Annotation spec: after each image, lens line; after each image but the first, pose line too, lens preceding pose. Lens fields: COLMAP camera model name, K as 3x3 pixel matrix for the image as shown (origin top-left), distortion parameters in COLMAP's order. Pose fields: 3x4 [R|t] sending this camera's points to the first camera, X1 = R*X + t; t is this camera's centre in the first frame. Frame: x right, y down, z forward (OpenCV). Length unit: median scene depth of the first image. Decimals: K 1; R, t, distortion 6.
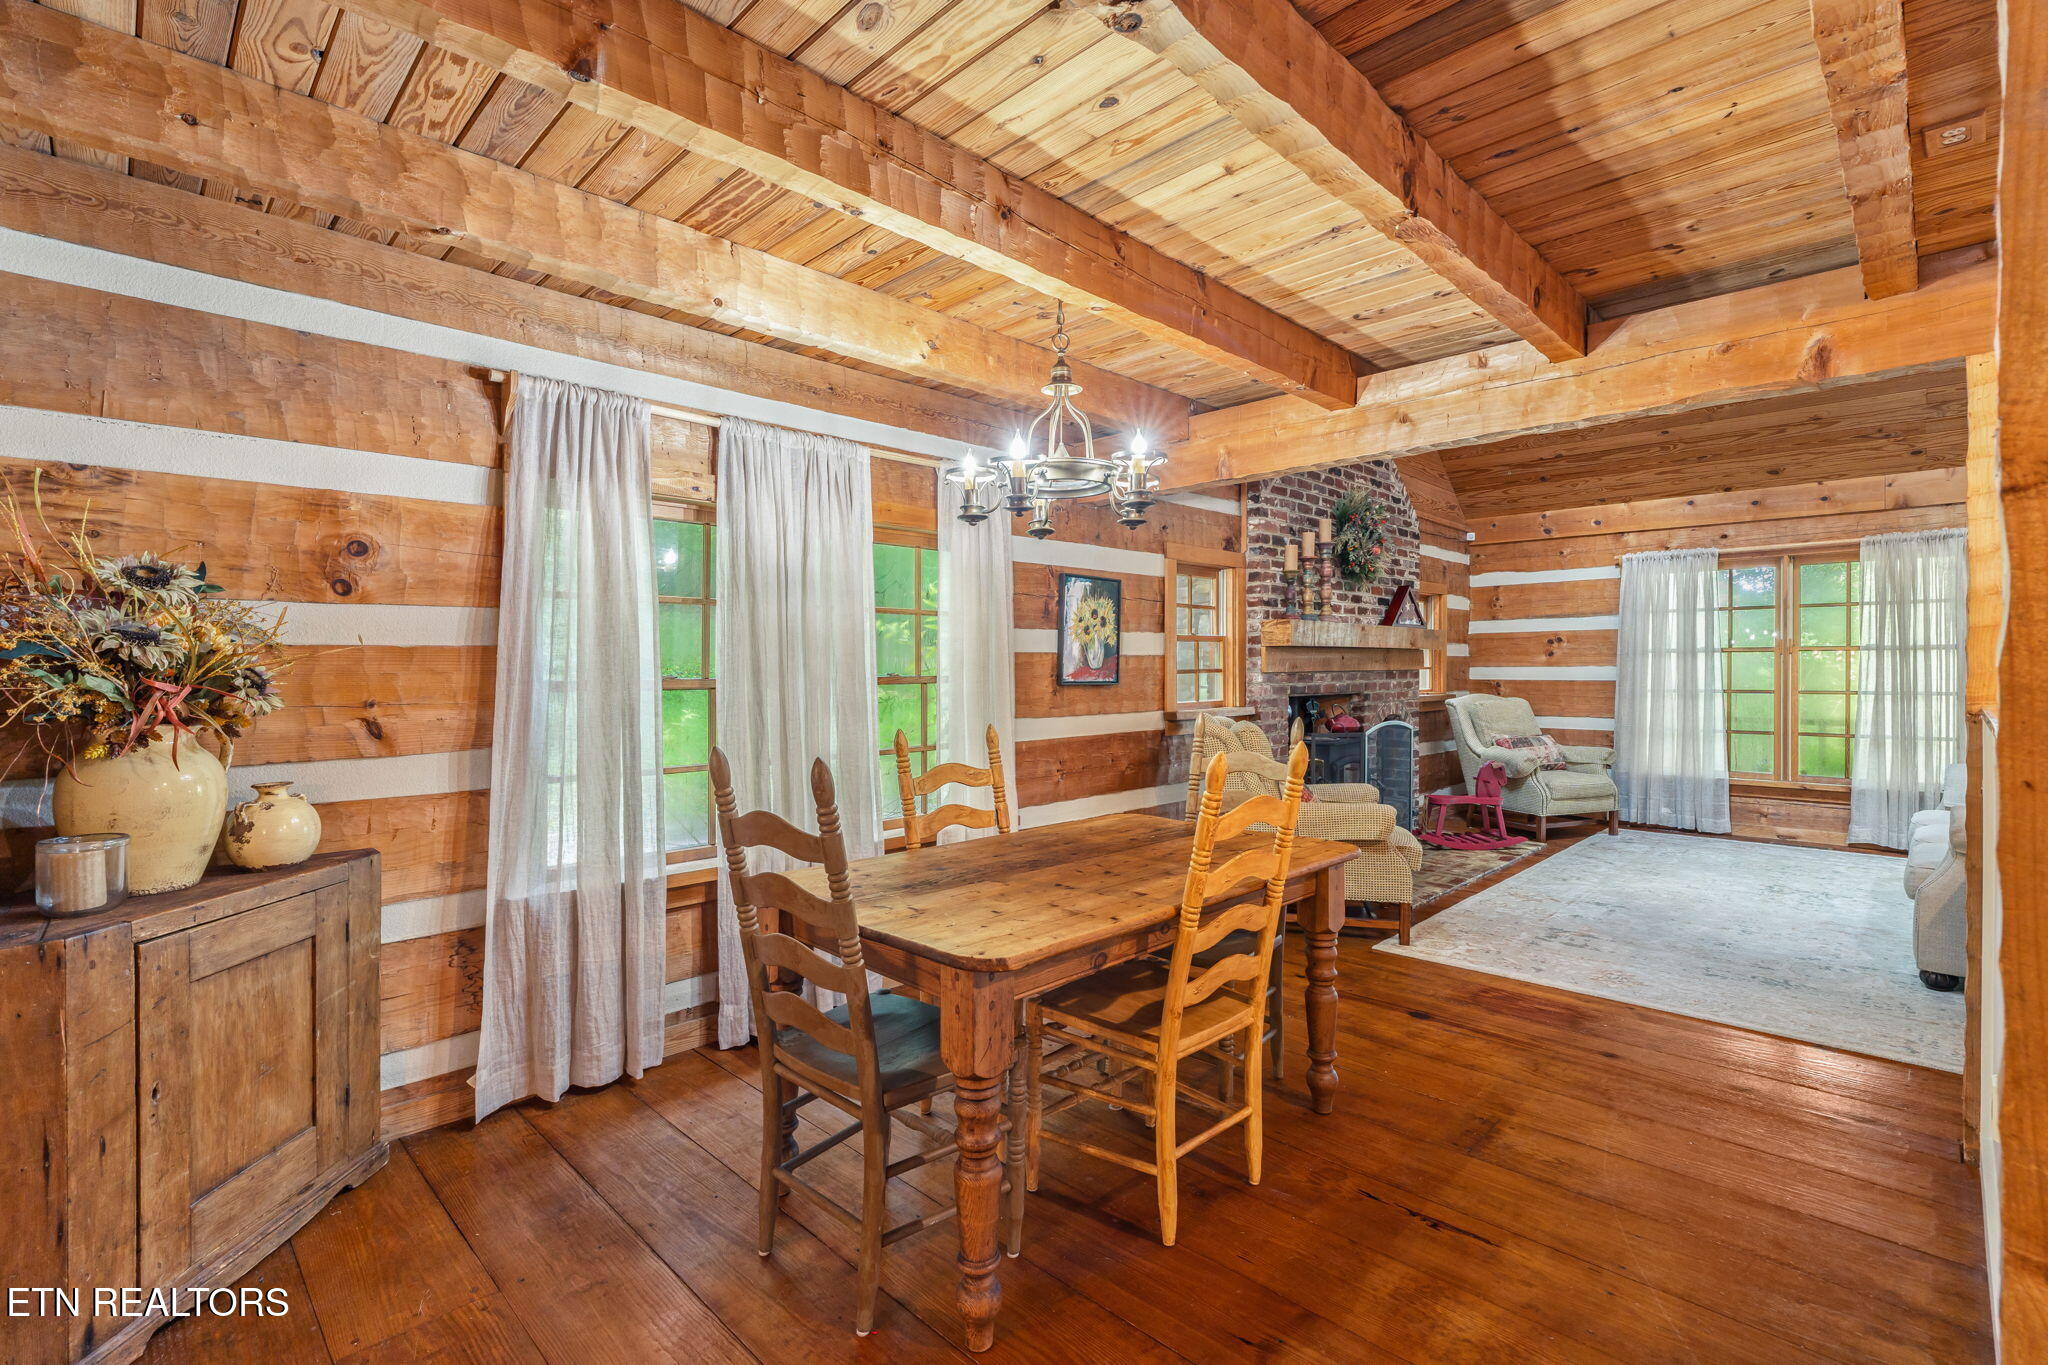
lens RADIAL K [[922.2, 0, 1021.5], [0, 922.2, 678.9], [0, 0, 1]] dist [-0.001640, -0.000150]
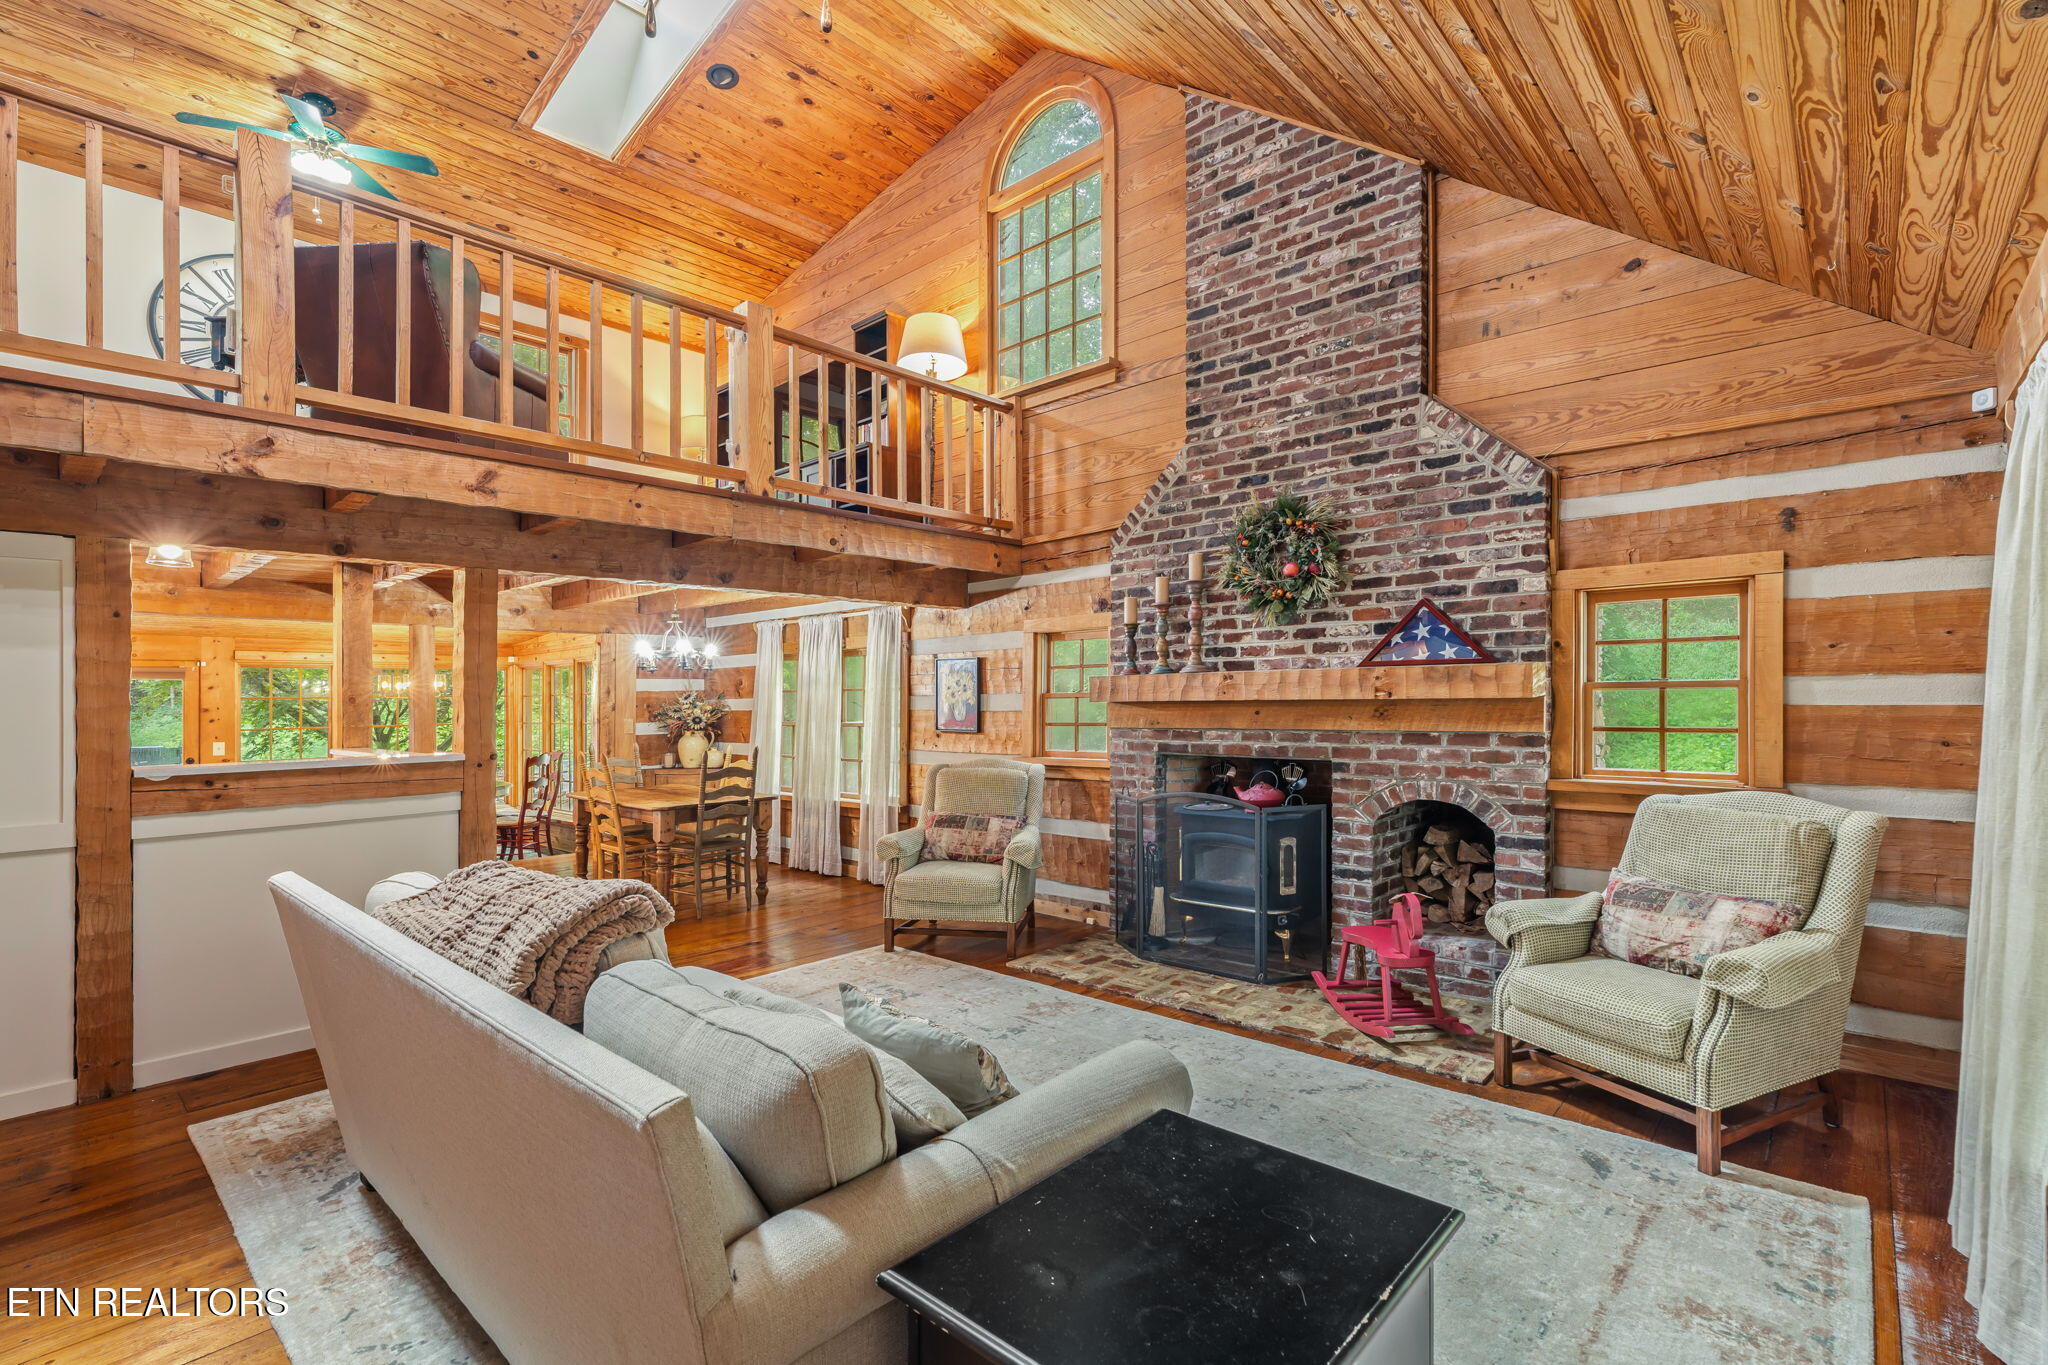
lens RADIAL K [[927.6, 0, 1030.4], [0, 927.6, 690.2], [0, 0, 1]] dist [-0.000621, 0.000149]
pose [[0.053284, -0.002798, -0.998575, 1.250643], [0.001831, 0.999995, -0.002704, -0.044818], [0.998578, -0.001684, 0.053289, 0.838853]]
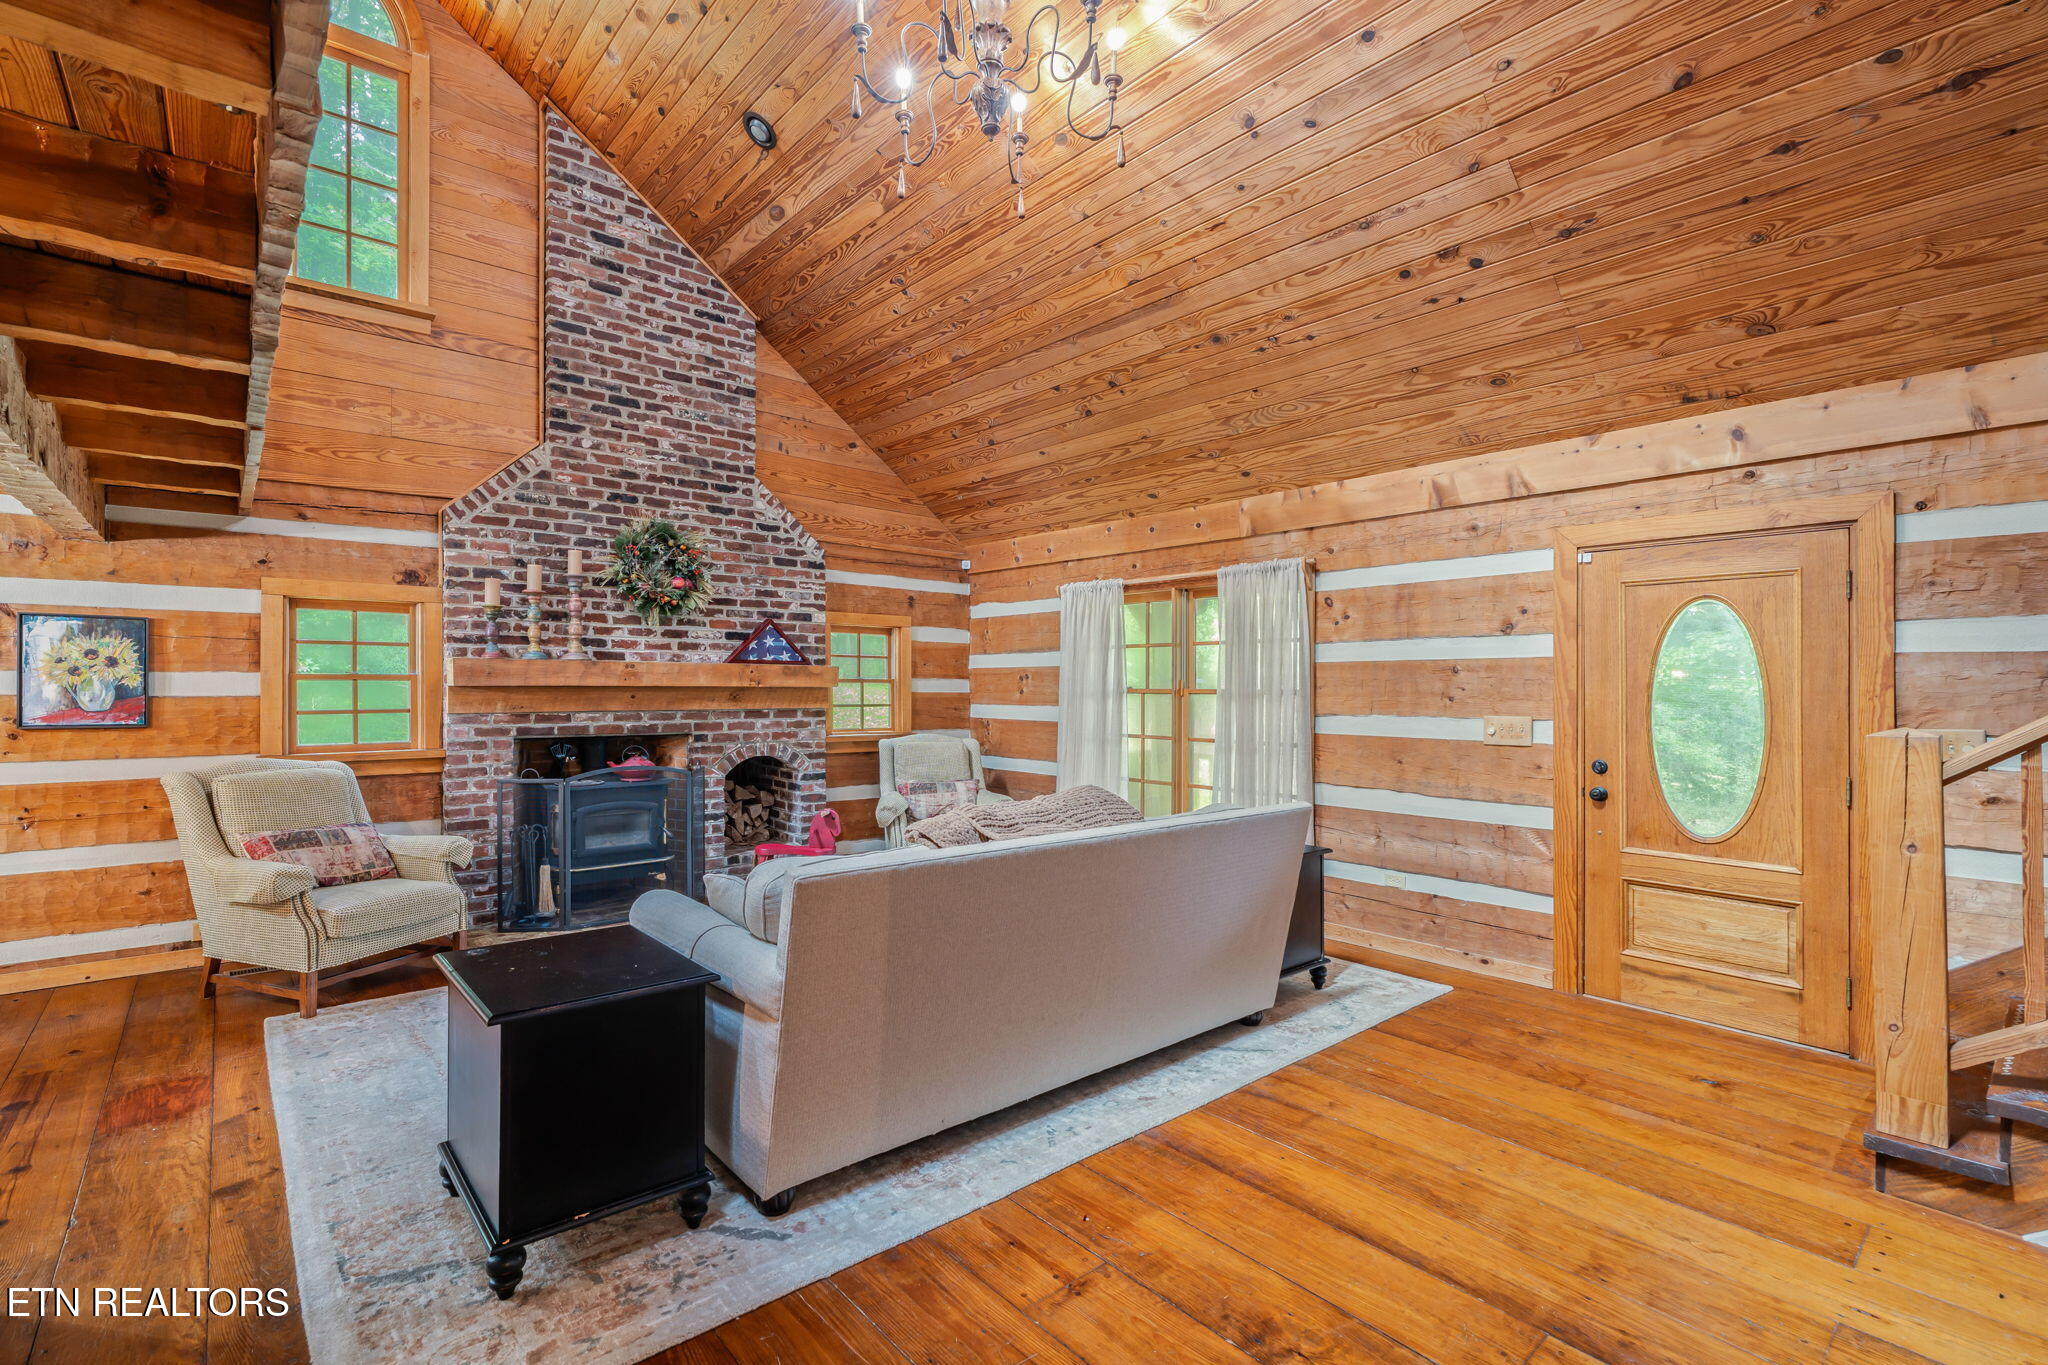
lens RADIAL K [[927.0, 0, 1011.3], [0, 927.0, 674.5], [0, 0, 1]] dist [-0.000323, 0.000273]
pose [[0.996258, 0.009996, -0.085844, 0.895954], [-0.012132, 0.999629, -0.024403, -0.030225], [0.085568, 0.025353, 0.996010, 0.104643]]
